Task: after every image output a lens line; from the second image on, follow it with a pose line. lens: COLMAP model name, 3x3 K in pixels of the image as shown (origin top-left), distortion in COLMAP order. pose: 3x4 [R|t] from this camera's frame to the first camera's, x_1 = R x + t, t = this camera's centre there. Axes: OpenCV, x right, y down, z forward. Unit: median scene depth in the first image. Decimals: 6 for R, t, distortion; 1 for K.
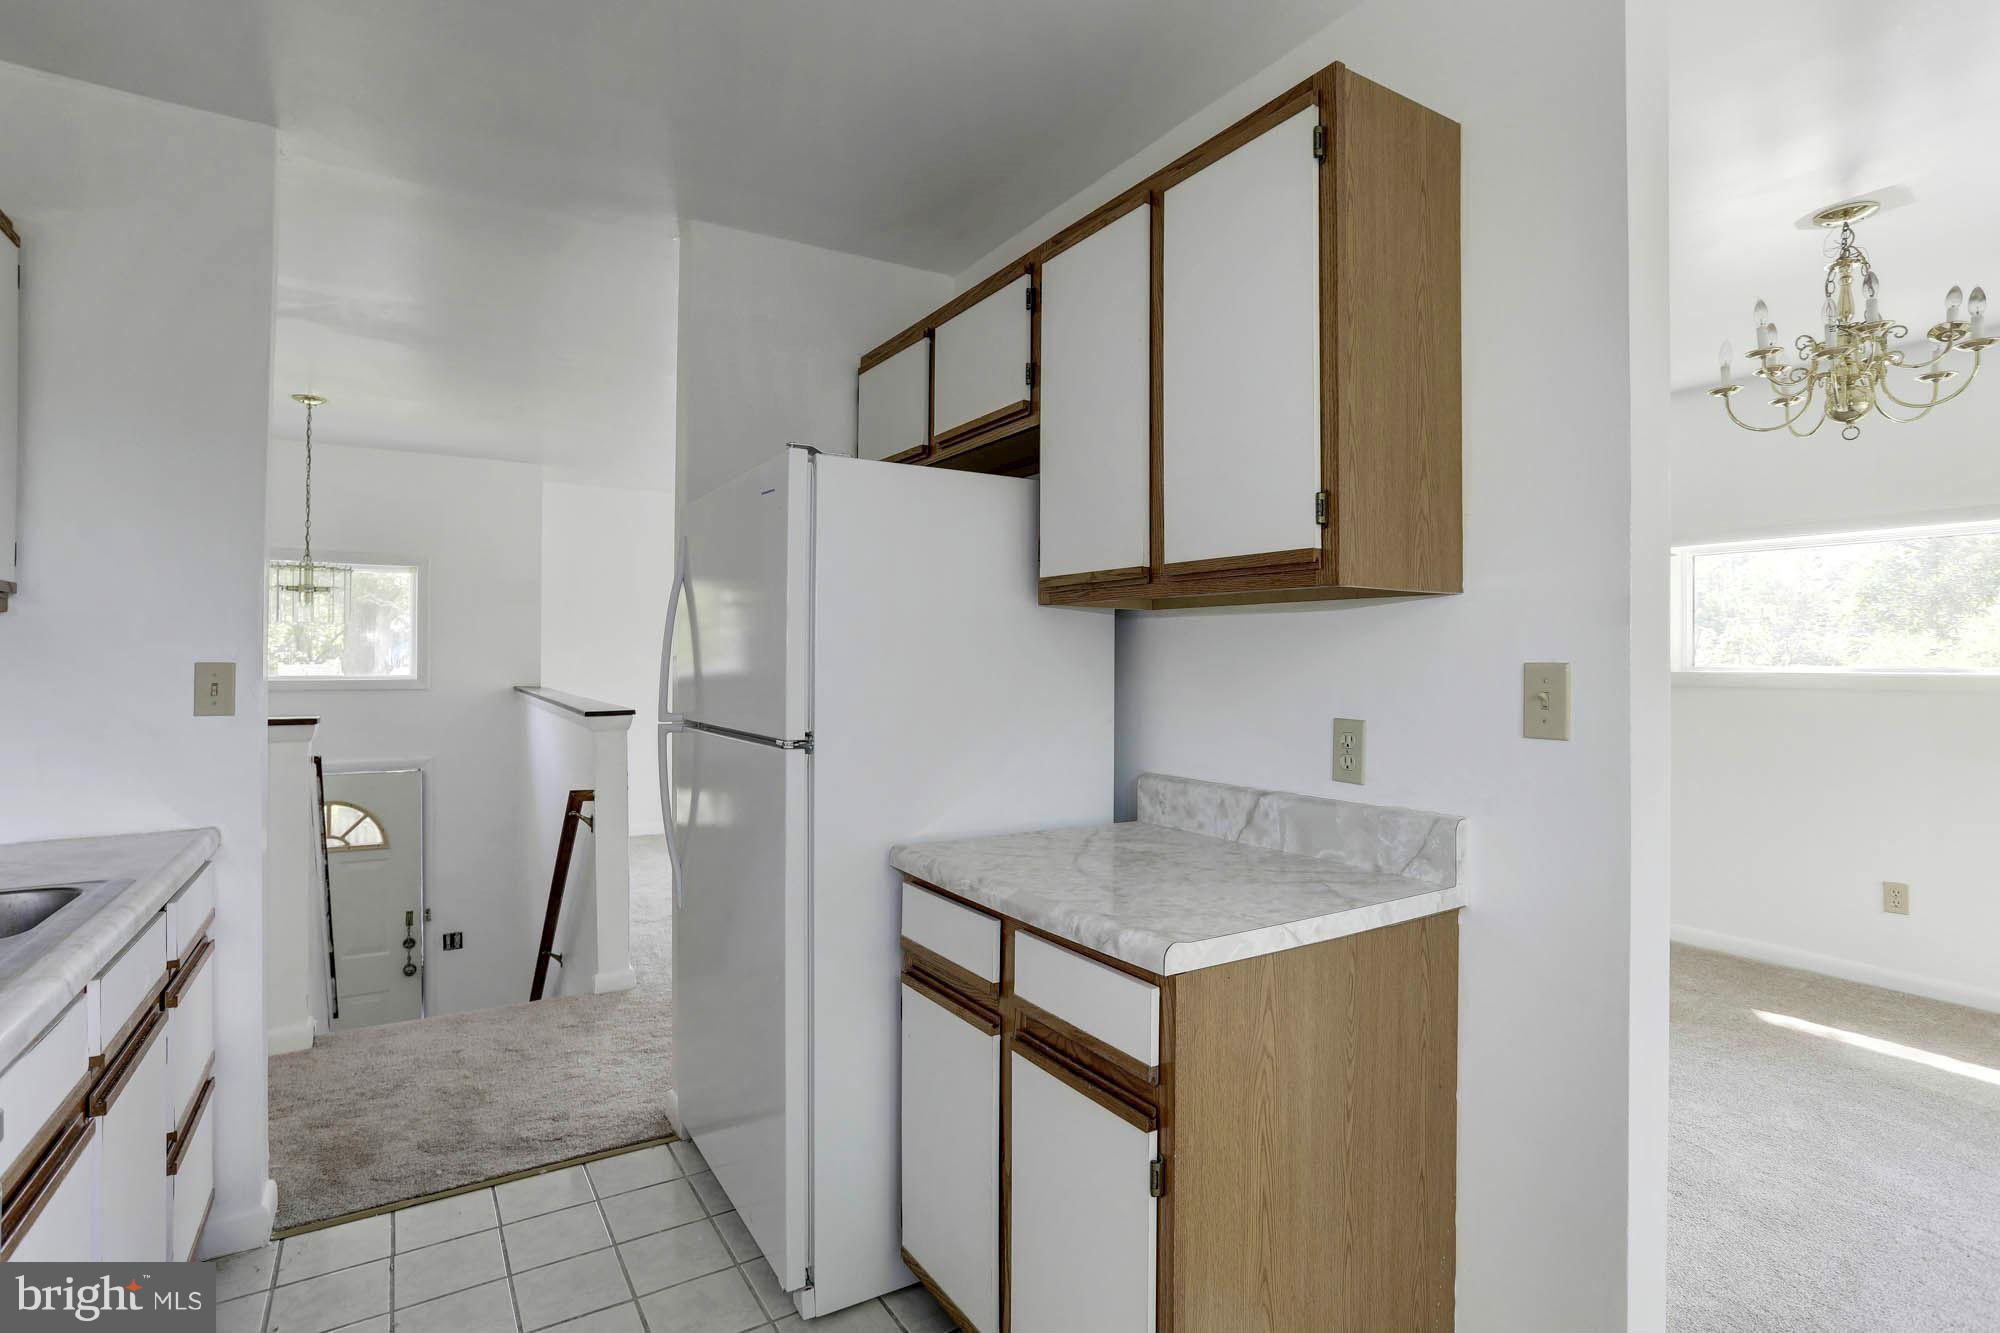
lens RADIAL K [[951.3, 0, 1000.0], [0, 951.3, 666.5], [0, 0, 1]] dist [-0.002054, 0.000242]
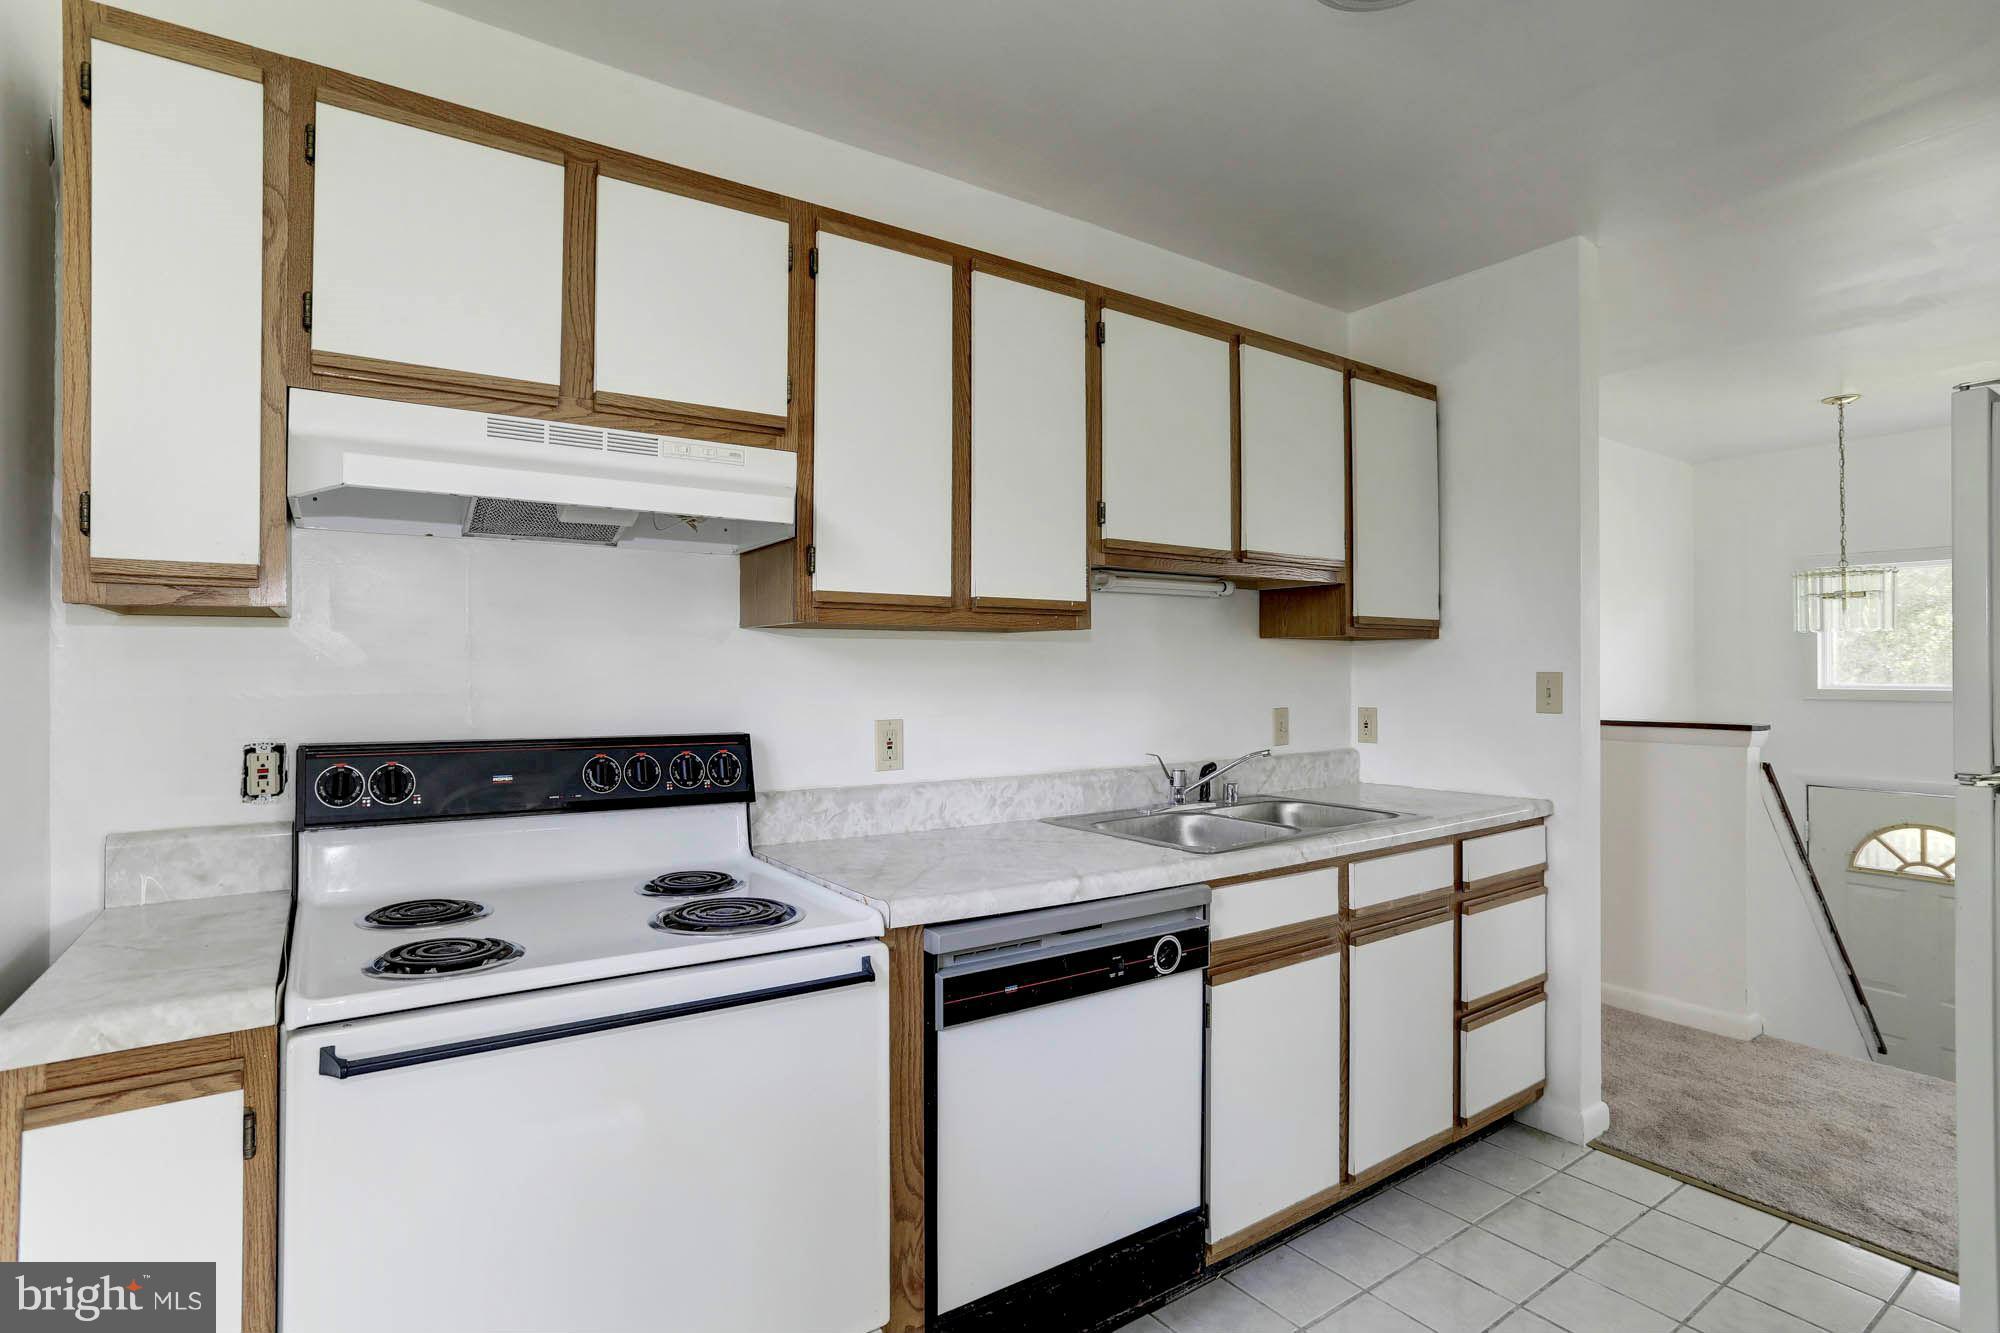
lens RADIAL K [[979.9, 0, 1000.0], [0, 979.9, 666.5], [0, 0, 1]] dist [-0.004123, -0.000561]
pose [[0.068303, -0.008110, -0.997632, 0.368128], [-0.001660, 0.999965, -0.008243, 0.001845], [0.997663, 0.002219, 0.068288, 0.137131]]
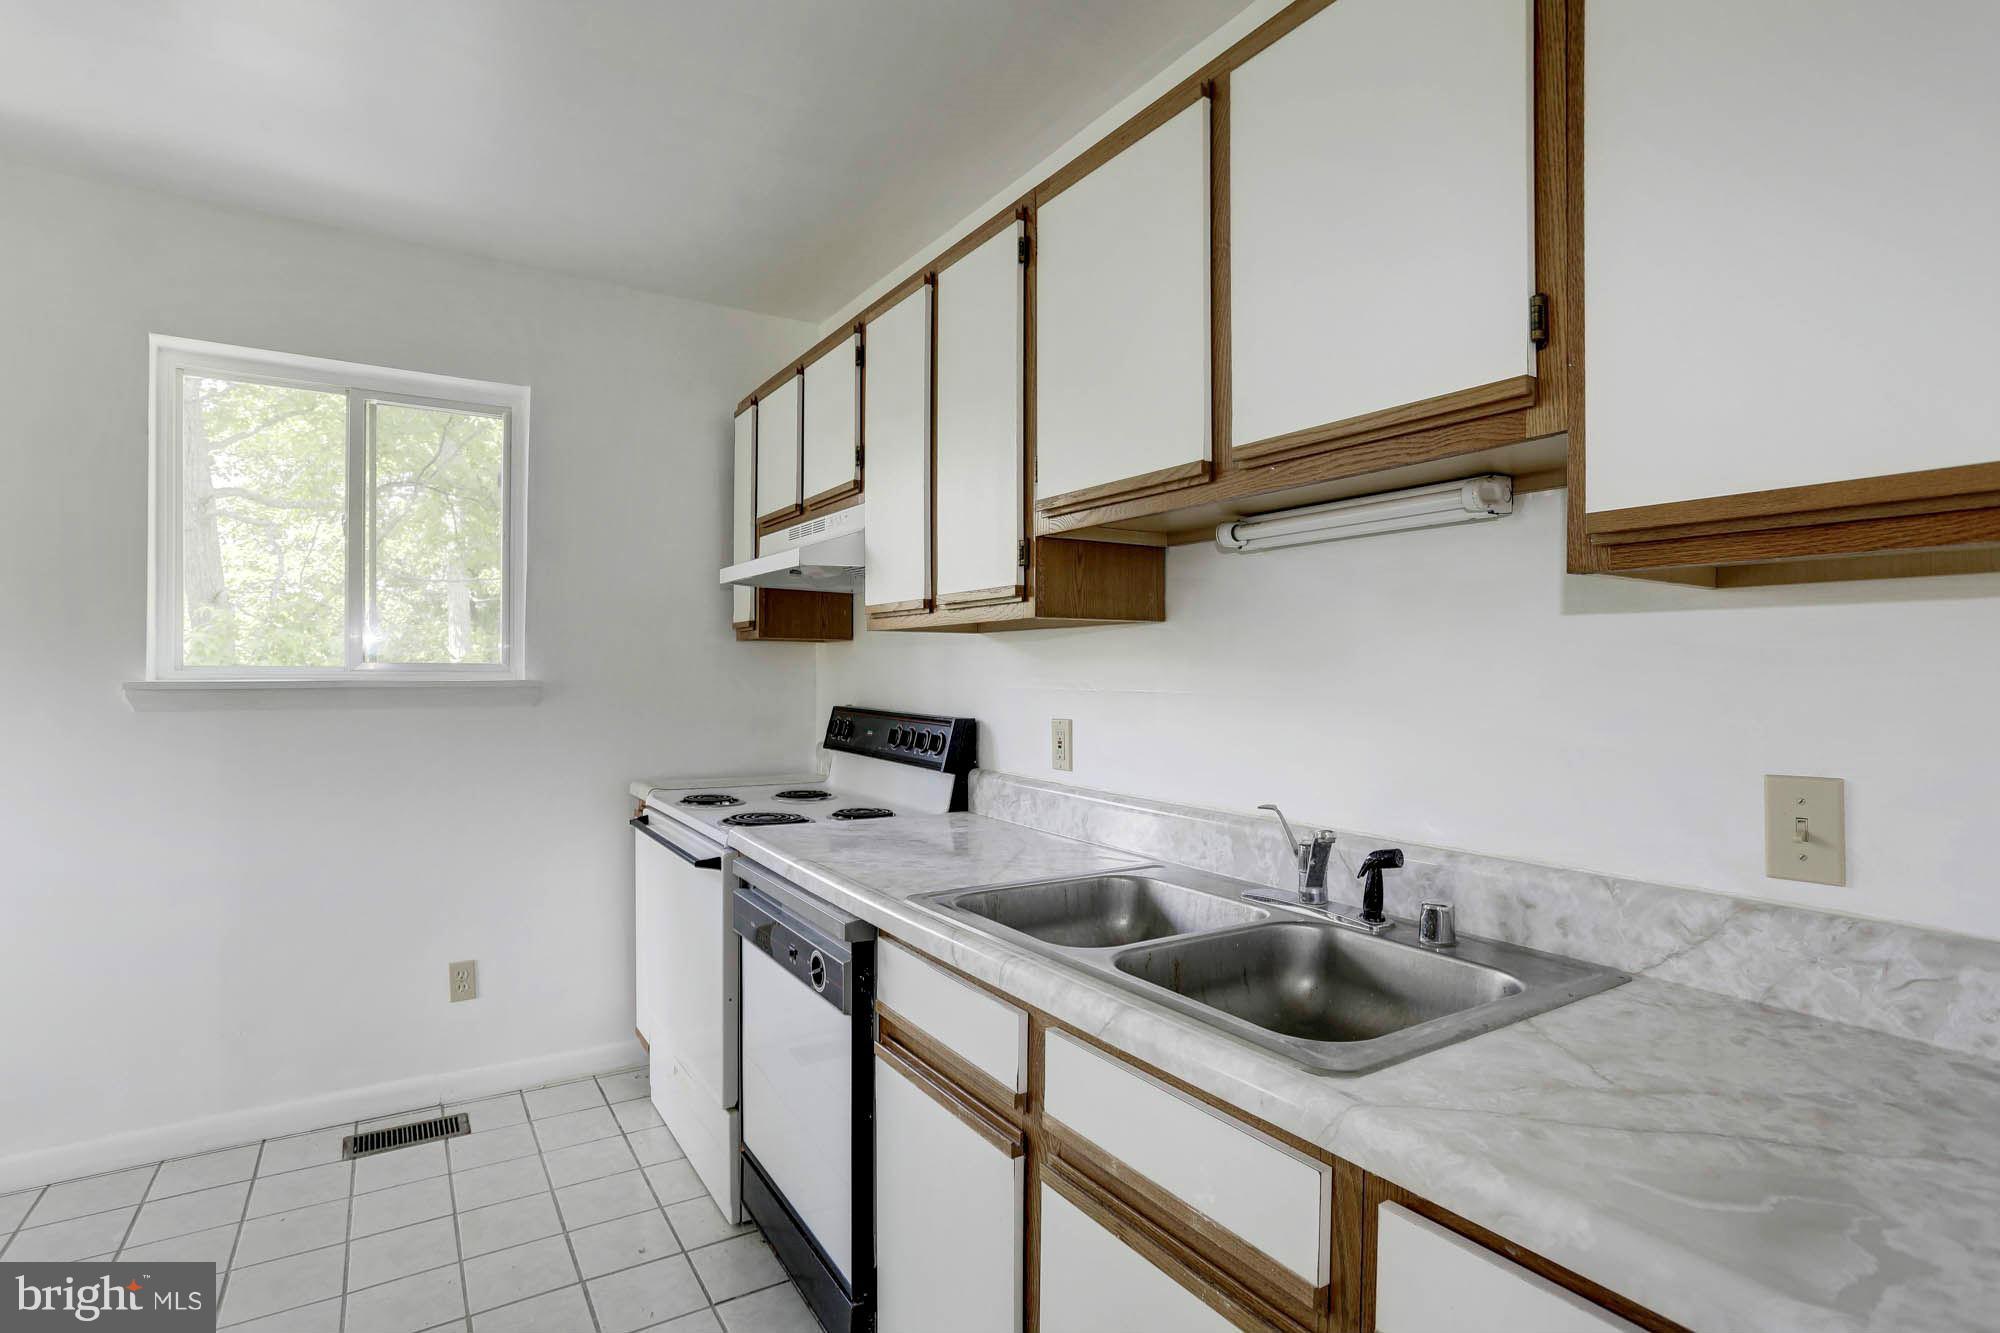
lens RADIAL K [[979.9, 0, 1000.0], [0, 979.9, 666.5], [0, 0, 1]] dist [-0.004123, -0.000561]
pose [[-0.999741, -0.004800, -0.022233, -0.430156], [-0.004753, 0.999986, -0.002191, -0.002851], [0.022243, -0.002085, -0.999750, 0.966079]]
